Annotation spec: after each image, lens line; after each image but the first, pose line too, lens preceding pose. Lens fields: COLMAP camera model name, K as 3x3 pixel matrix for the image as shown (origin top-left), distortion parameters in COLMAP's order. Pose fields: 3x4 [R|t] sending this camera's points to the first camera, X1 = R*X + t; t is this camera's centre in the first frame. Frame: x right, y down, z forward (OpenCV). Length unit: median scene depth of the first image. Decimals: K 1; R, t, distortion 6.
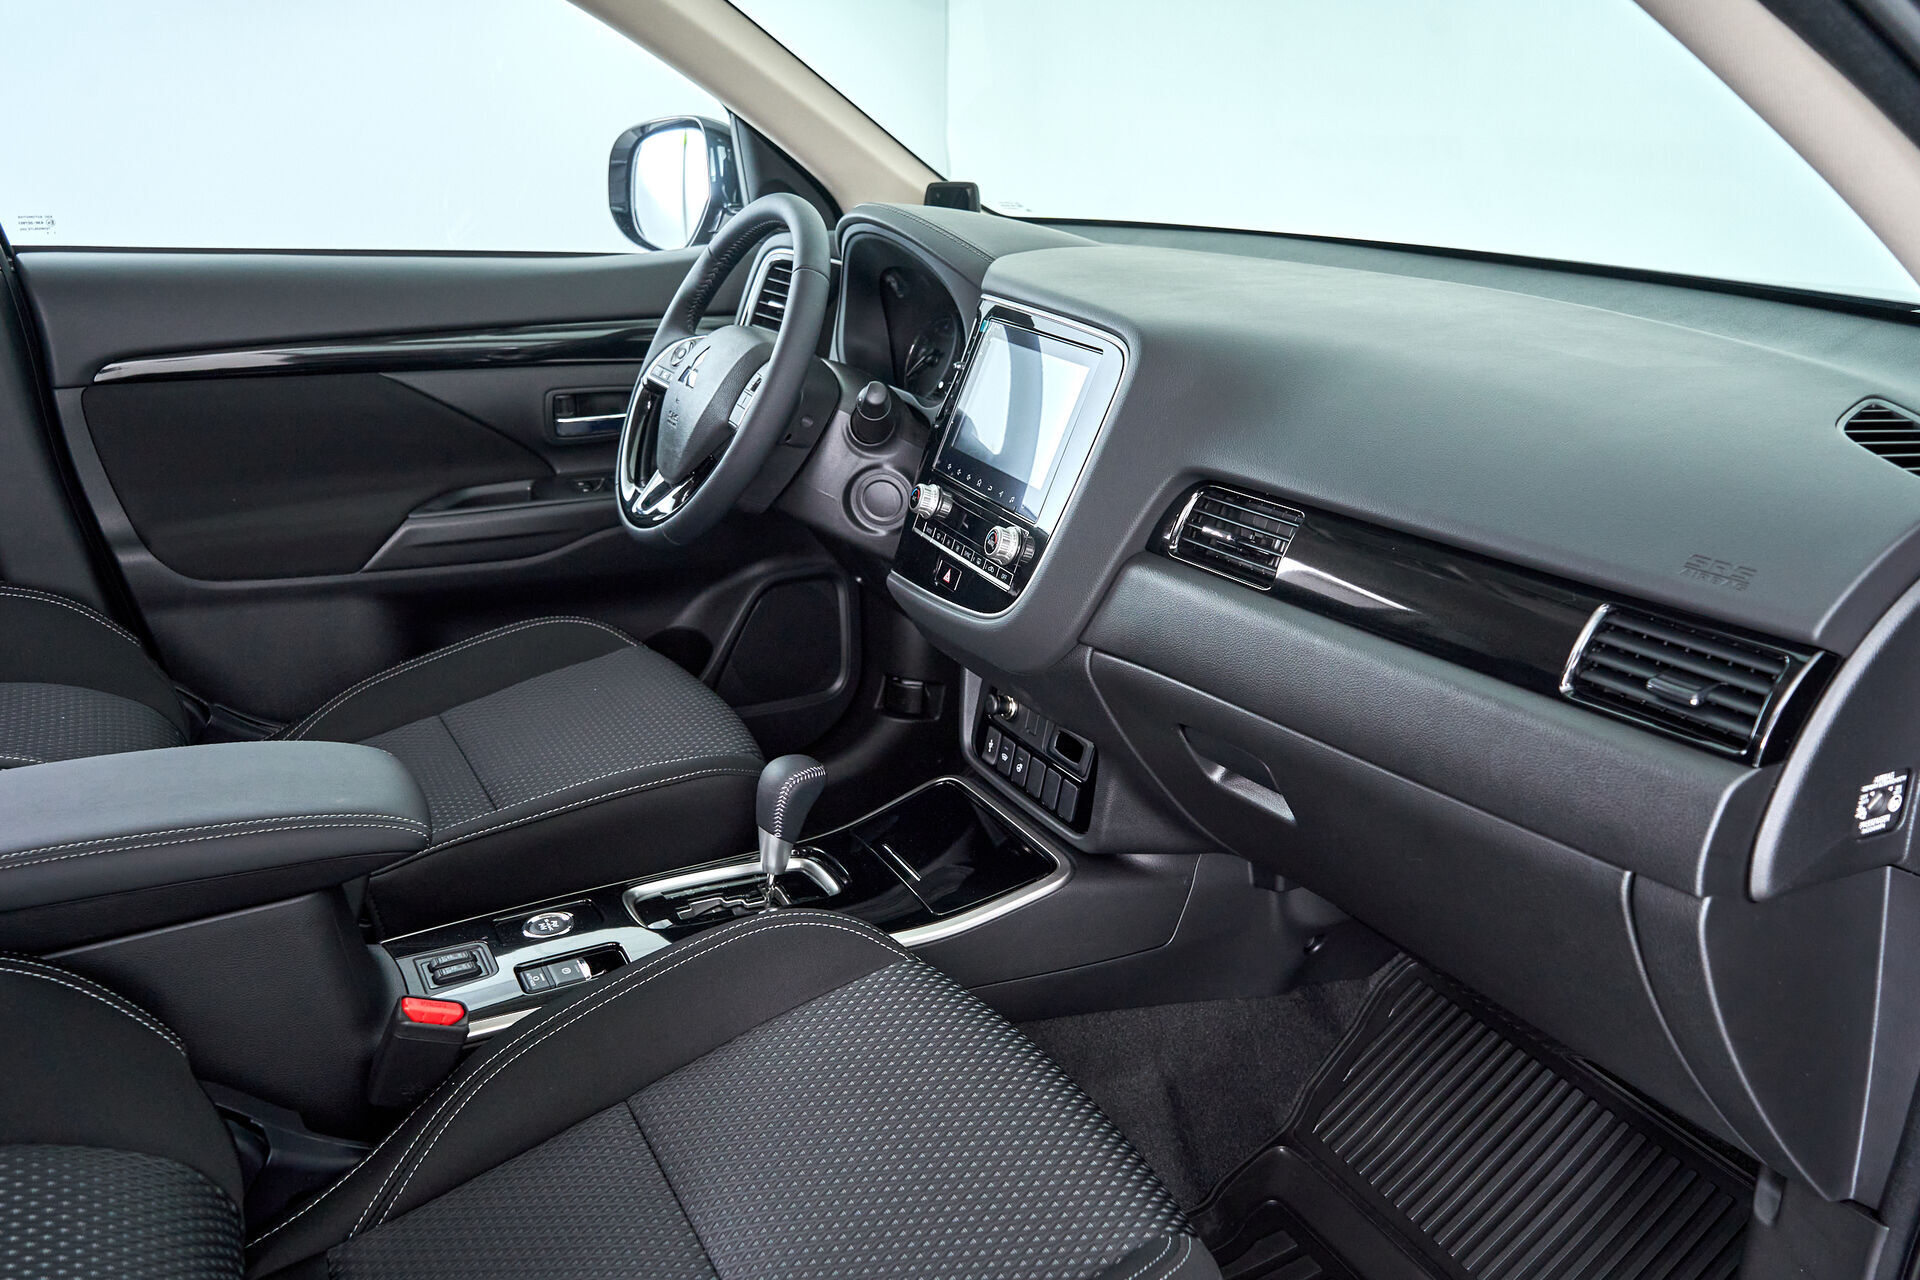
lens RADIAL K [[1568.4, 0, 960.0], [0, 1568.4, 640.0], [0, 0, 1]] dist [0.002930, 0.000085]
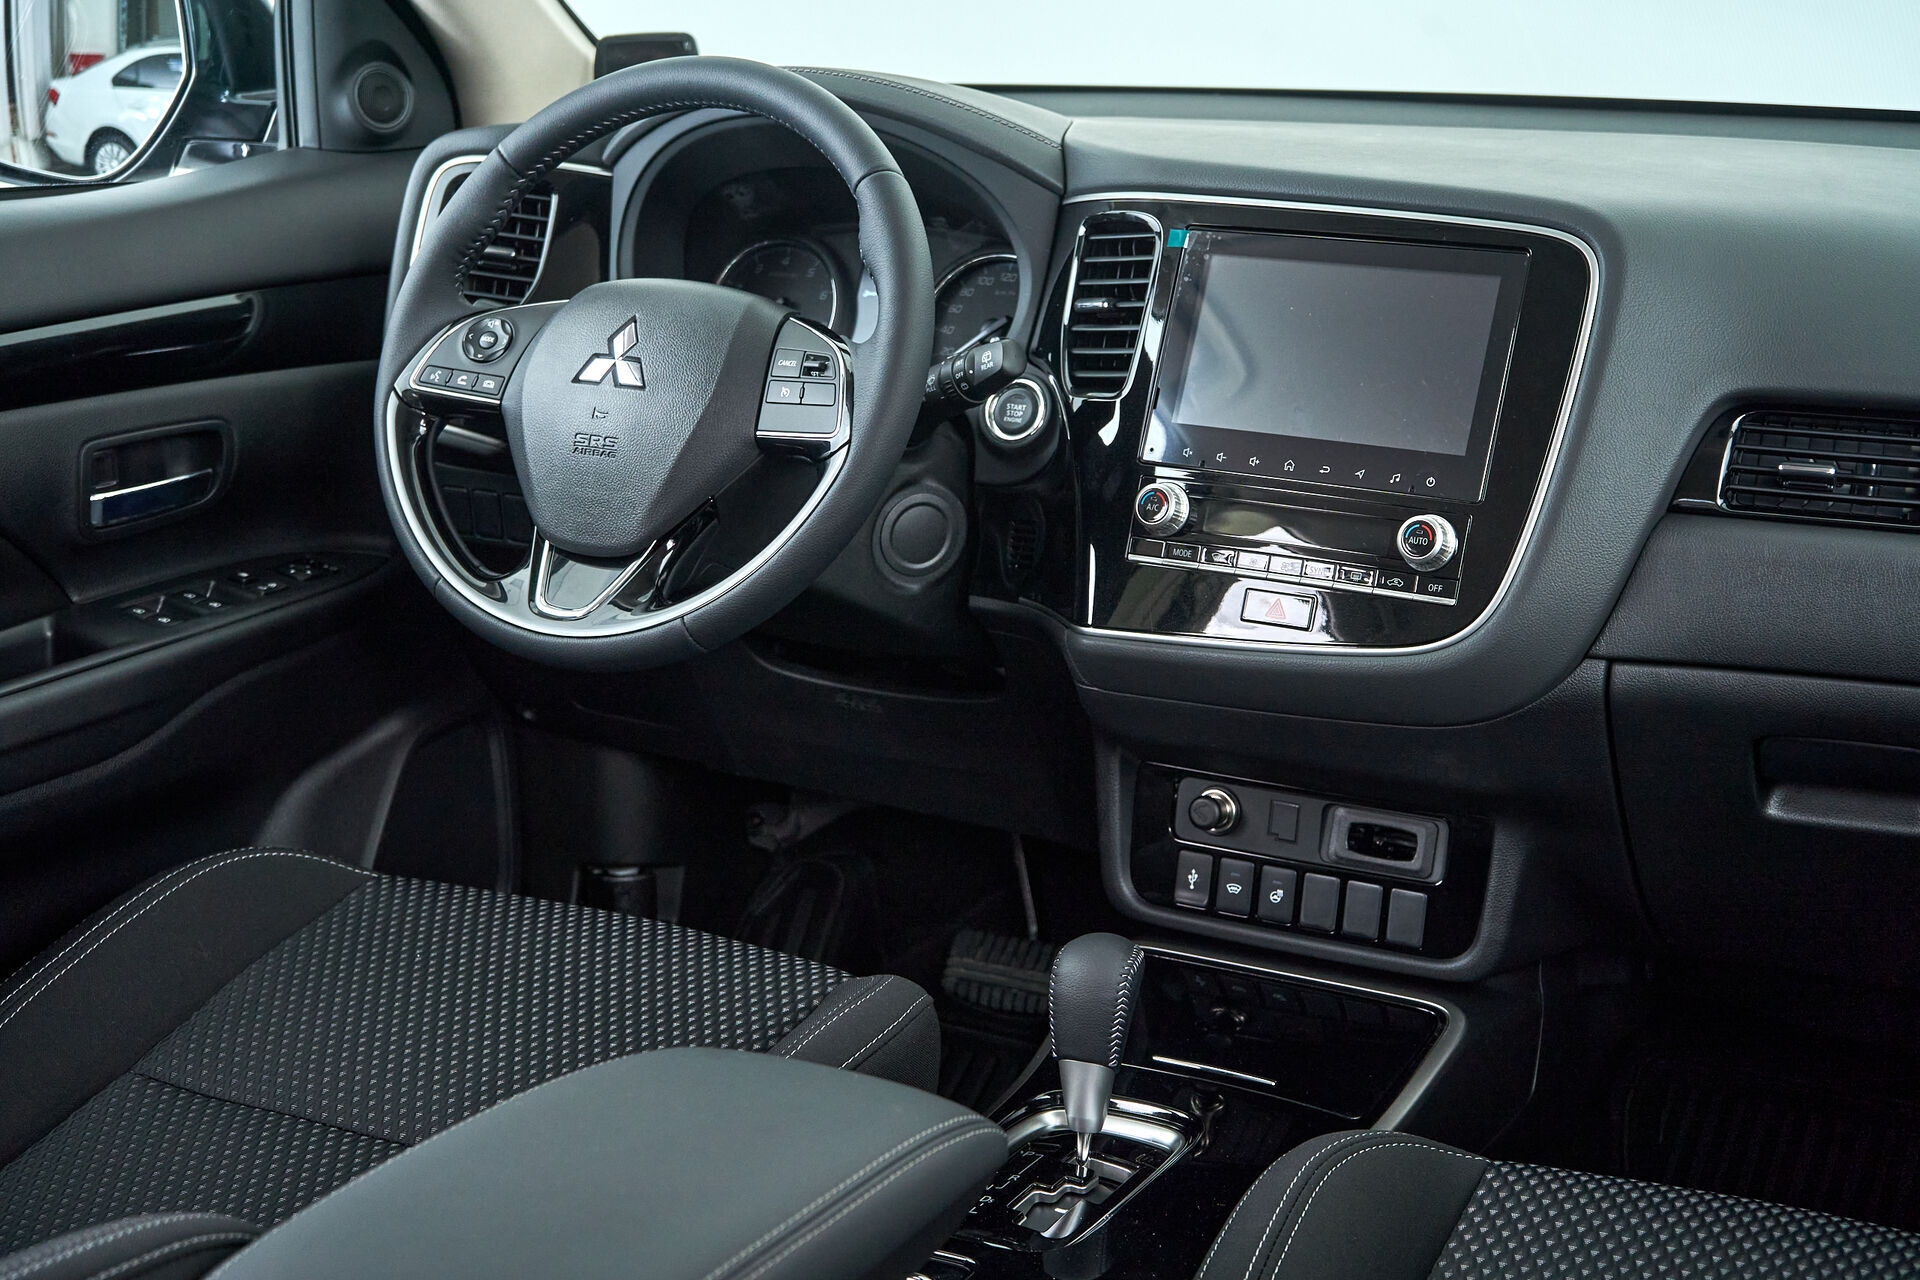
lens RADIAL K [[2693.9, 0, 960.0], [0, 2693.9, 640.0], [0, 0, 1]] dist [-0.017978, -0.011253]
pose [[0.828476, -0.155259, 0.538073, -0.573074], [0.186790, 0.982391, -0.004137, -0.038344], [-0.527956, 0.103935, 0.842888, 0.091583]]
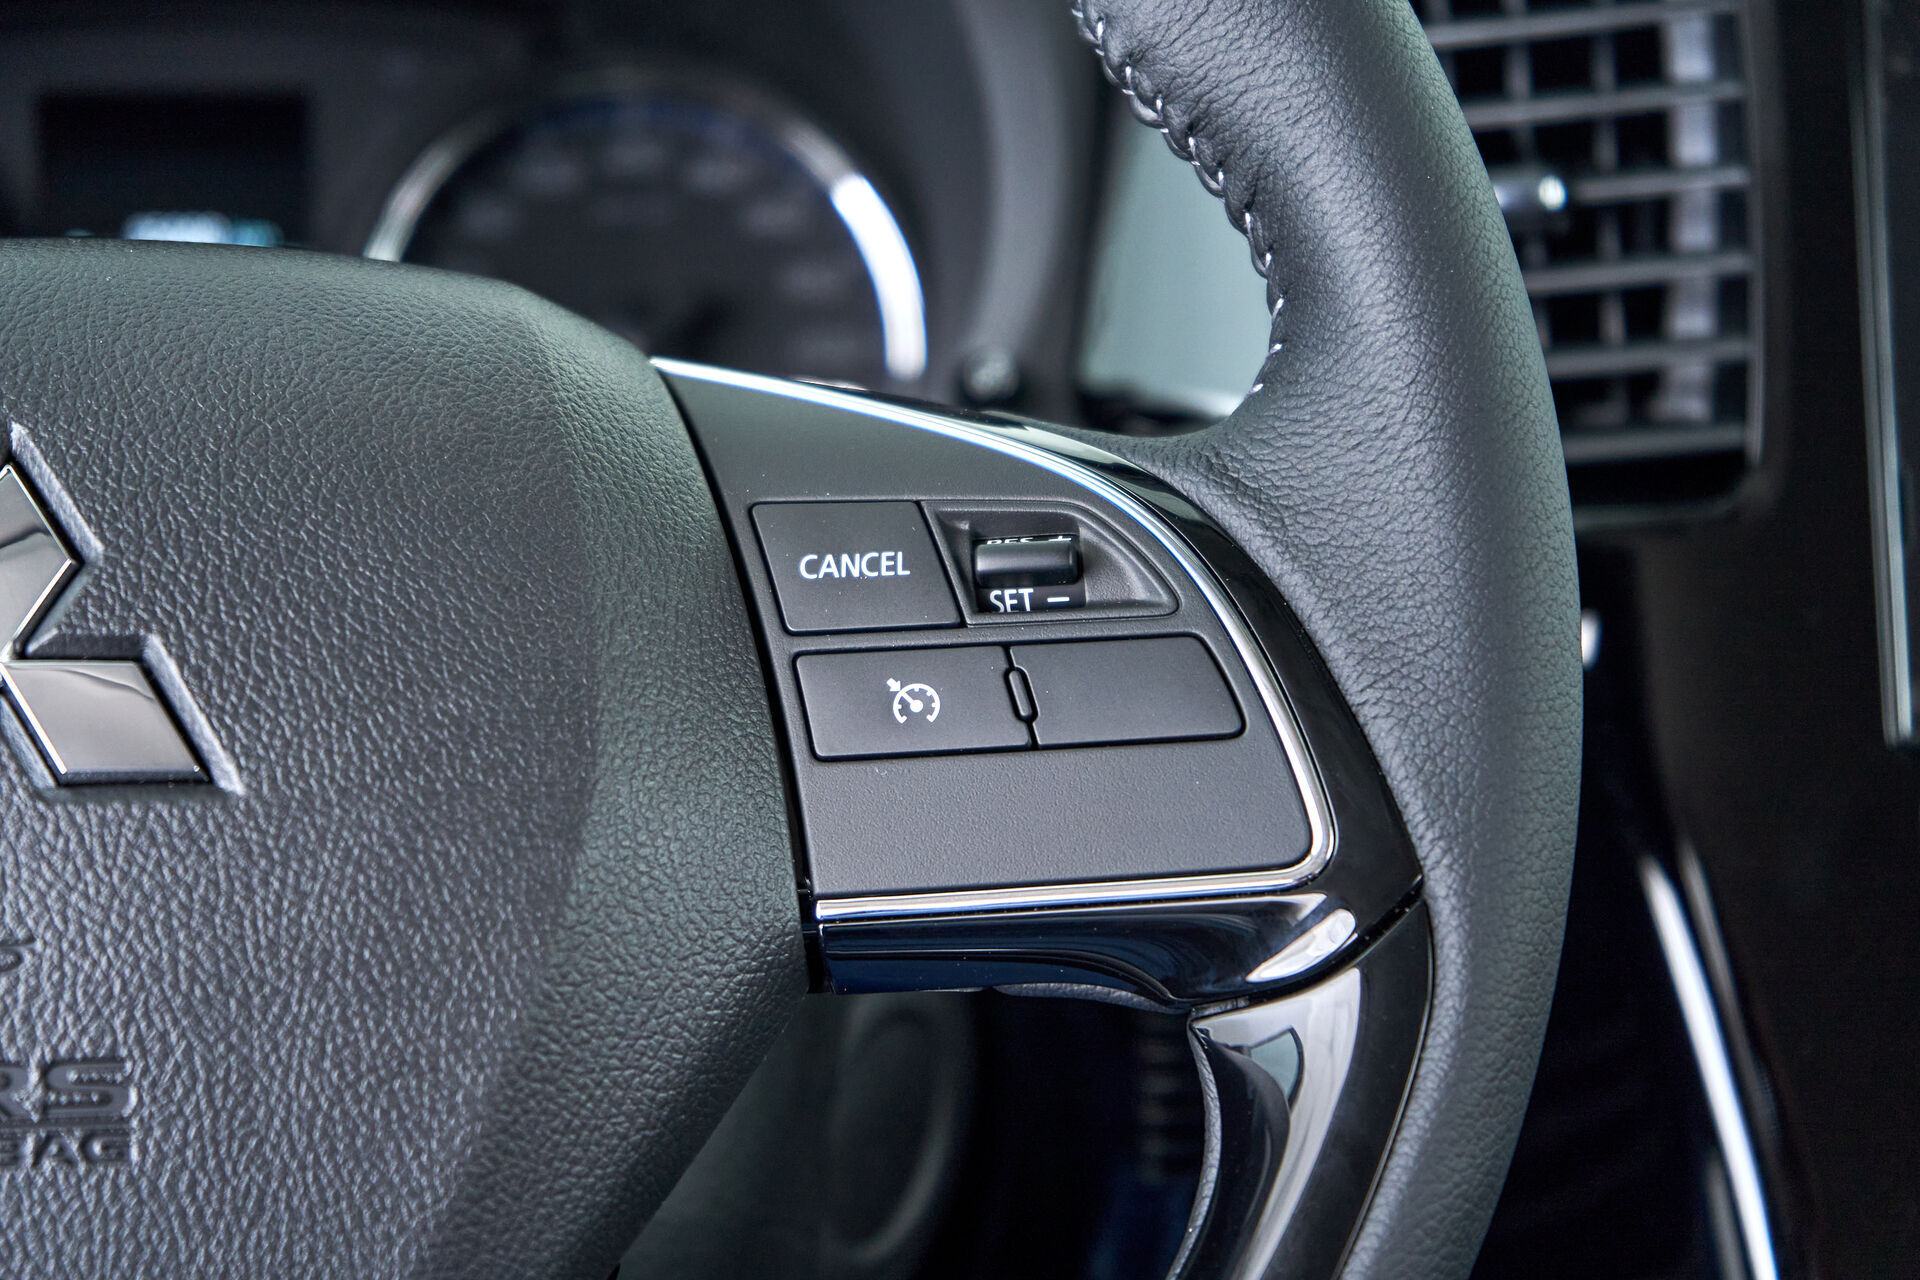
lens RADIAL K [[4091.7, 0, 1034.9], [0, 4091.7, 639.3], [0, 0, 1]] dist [0.057708, 0.314946]
pose [[0.344875, -0.236367, 0.908401, -0.387656], [0.305785, 0.943273, 0.129350, -0.175082], [-0.887444, 0.233165, 0.397589, 0.750475]]
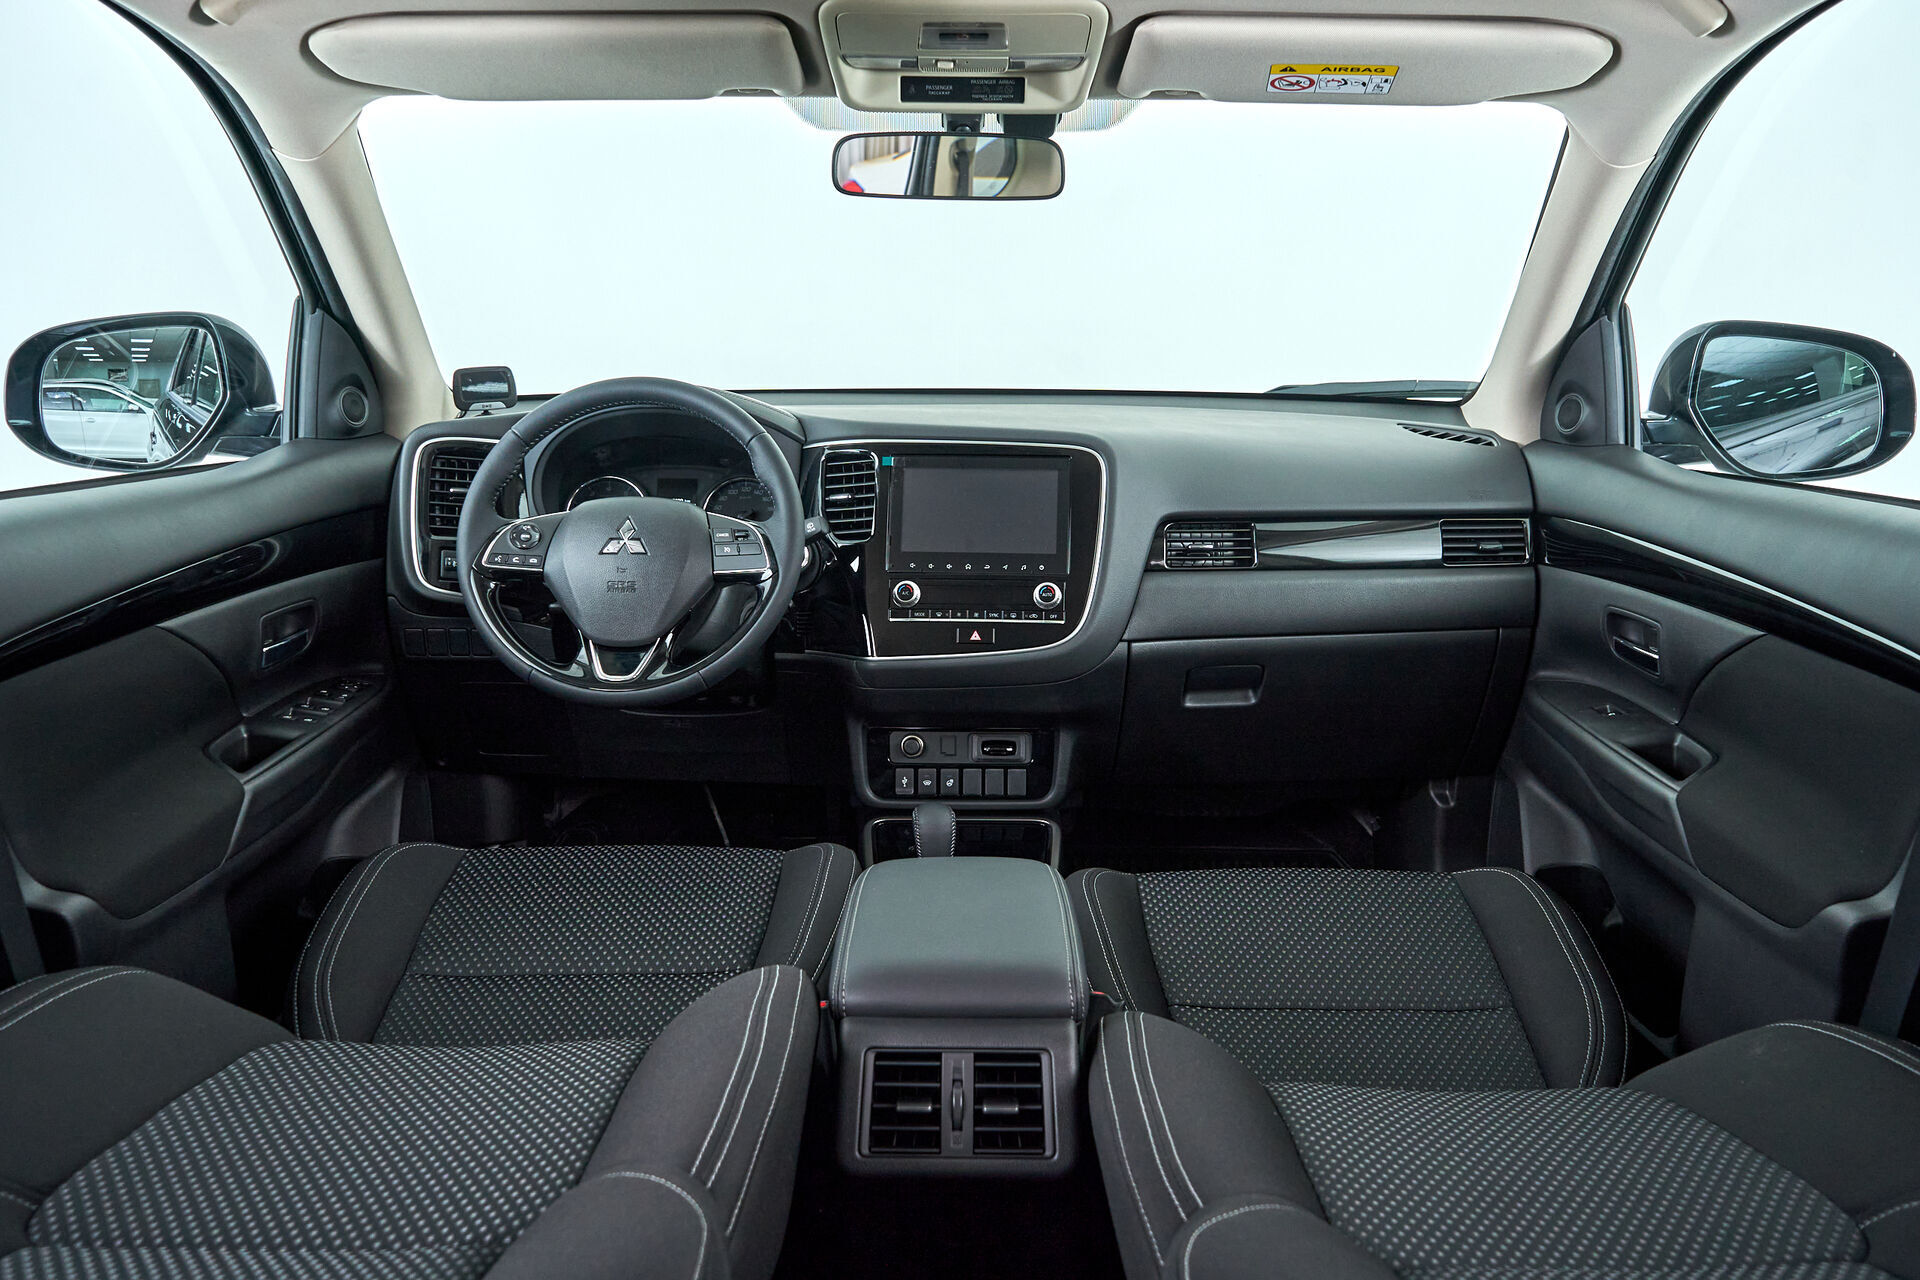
lens RADIAL K [[1568.4, 0, 960.0], [0, 1568.4, 640.0], [0, 0, 1]] dist [0.002930, 0.000085]
pose [[0.464948, -0.198023, 0.862908, -0.933133], [0.286689, 0.955825, 0.064874, -0.102034], [-0.837635, 0.217223, 0.501180, 0.259665]]
